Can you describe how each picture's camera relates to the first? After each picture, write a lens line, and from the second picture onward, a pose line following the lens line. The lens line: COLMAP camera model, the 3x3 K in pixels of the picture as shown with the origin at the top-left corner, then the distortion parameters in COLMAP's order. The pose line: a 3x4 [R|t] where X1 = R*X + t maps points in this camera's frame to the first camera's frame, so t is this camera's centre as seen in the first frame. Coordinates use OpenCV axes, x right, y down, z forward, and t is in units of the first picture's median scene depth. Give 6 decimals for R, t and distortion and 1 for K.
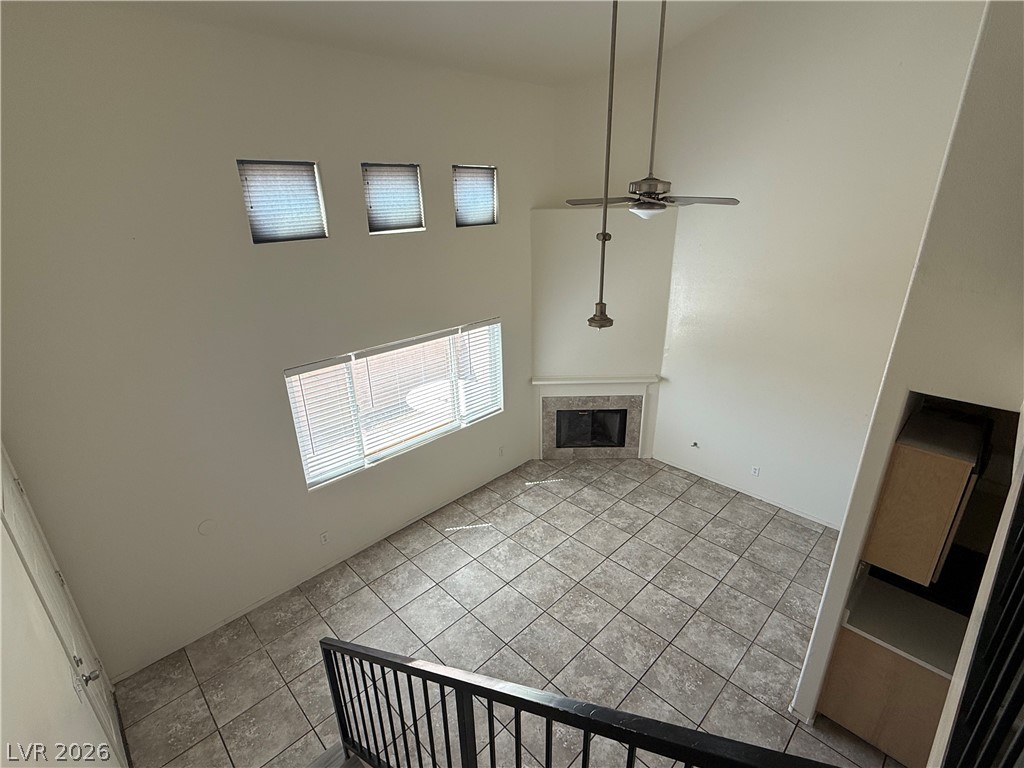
lens RADIAL K [[489.1, 0, 512.0], [0, 489.1, 384.0], [0, 0, 1]] dist [-0.000087, 0.000002]
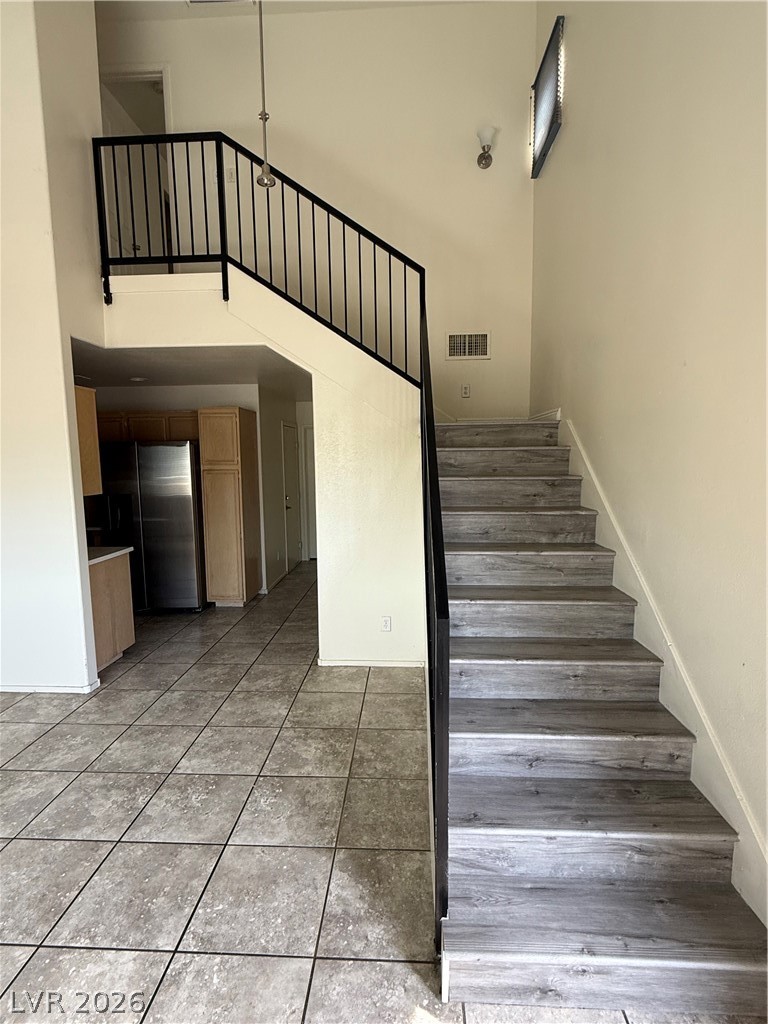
lens RADIAL K [[505.5, 0, 384.0], [0, 505.5, 512.0], [0, 0, 1]] dist [-0.002457, 0.000245]
pose [[-0.672411, -0.057600, 0.737933, -0.326274], [0.290758, 0.896271, 0.334901, 0.094570], [-0.680678, 0.439751, -0.585915, 0.579958]]
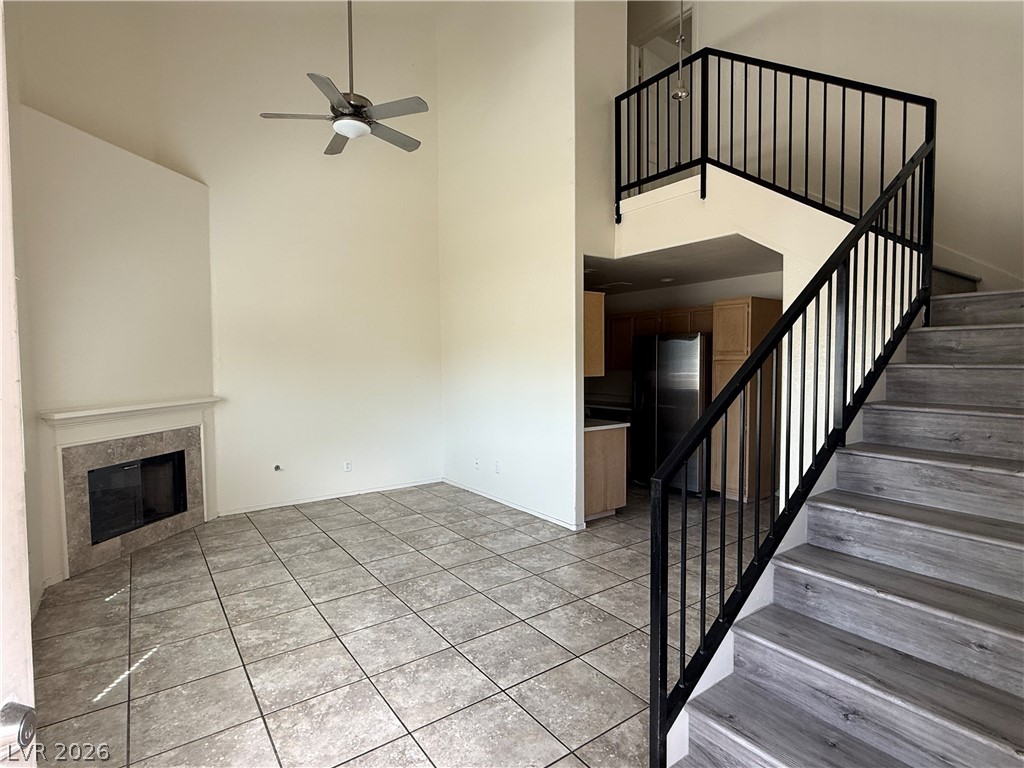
lens RADIAL K [[522.6, 0, 512.0], [0, 522.6, 384.0], [0, 0, 1]] dist [-0.002754, 0.000768]
pose [[0.156749, -0.030630, 0.987163, -0.443098], [0.366491, 0.929959, -0.029340, 0.165704], [-0.917123, 0.366385, 0.156996, 0.448530]]
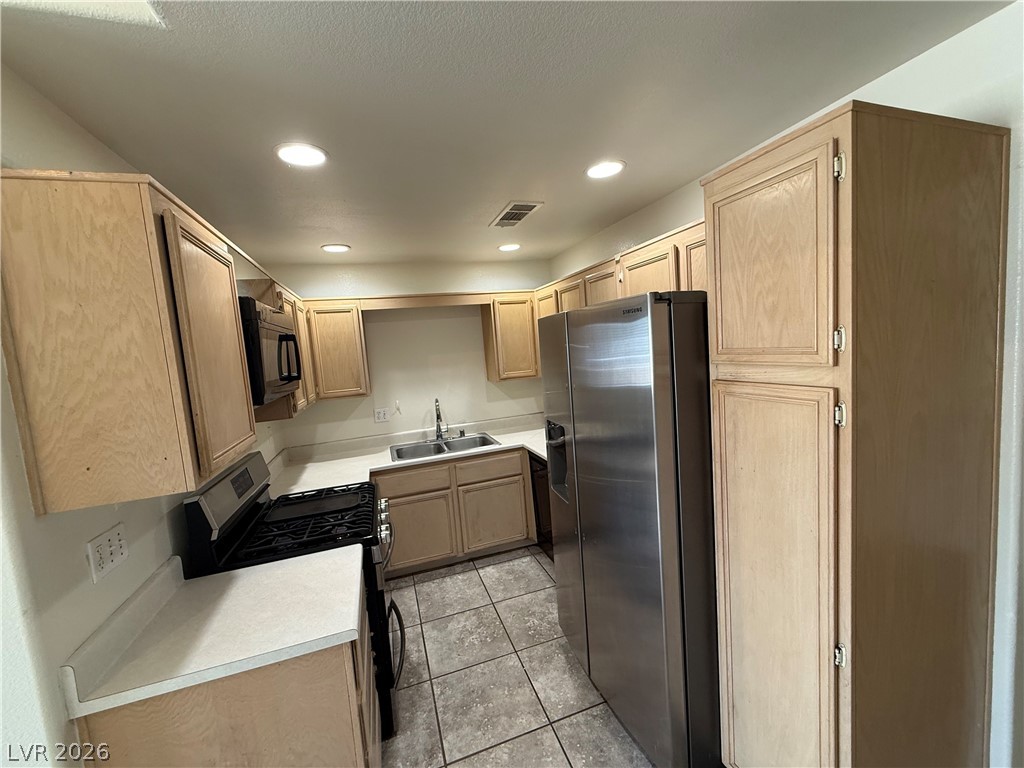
lens RADIAL K [[403.2, 0, 512.0], [0, 403.2, 384.0], [0, 0, 1]] dist [-0.000418, -0.000034]
pose [[0.434292, -0.099513, 0.895258, 0.286470], [0.390504, 0.916427, -0.087568, 0.209143], [-0.811725, 0.387632, 0.436857, 0.242934]]
